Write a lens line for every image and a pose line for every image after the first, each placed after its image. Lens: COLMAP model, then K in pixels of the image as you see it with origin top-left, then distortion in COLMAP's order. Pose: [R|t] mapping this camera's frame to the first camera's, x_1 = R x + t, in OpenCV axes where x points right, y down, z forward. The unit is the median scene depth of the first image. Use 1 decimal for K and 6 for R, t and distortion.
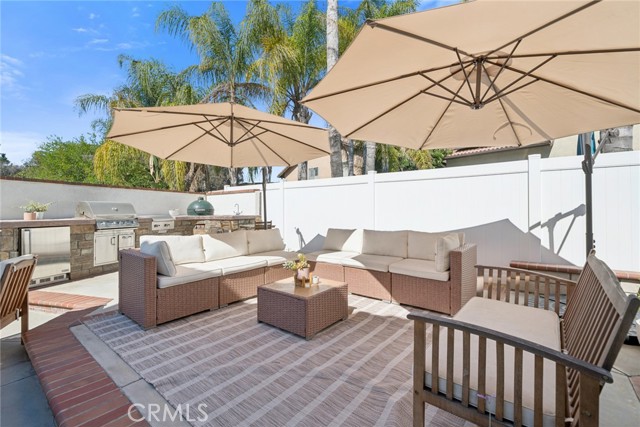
lens RADIAL K [[282.2, 0, 306.0], [0, 282.2, 211.1], [0, 0, 1]] dist [0.003085, 0.000288]
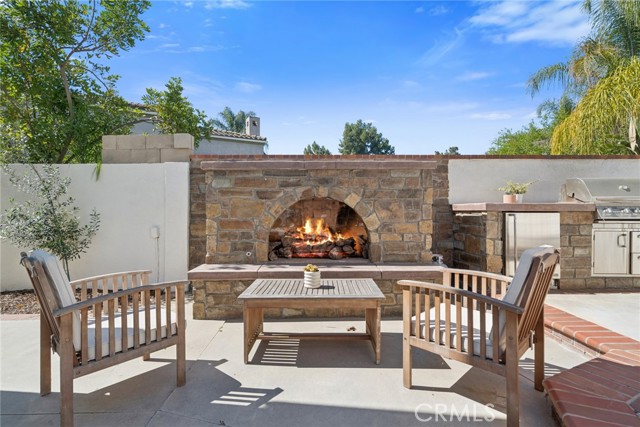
lens RADIAL K [[303.5, 0, 320.0], [0, 303.5, 213.5], [0, 0, 1]] dist [-0.001964, -0.000088]
pose [[0.318785, 0.009666, -0.947778, -0.320490], [-0.001545, 0.999952, 0.009679, 0.049825], [0.947826, -0.001621, 0.318785, 0.207791]]
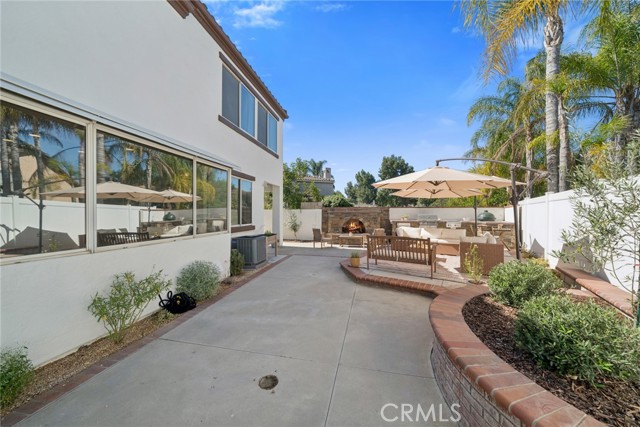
lens RADIAL K [[214.6, 0, 312.1], [0, 214.6, 214.3], [0, 0, 1]] dist [-0.001029, -0.000073]
pose [[0.068856, 0.008426, -0.997591, 1.301651], [-0.003362, 0.999961, 0.008214, -0.052002], [0.997621, 0.002789, 0.068881, -0.177325]]
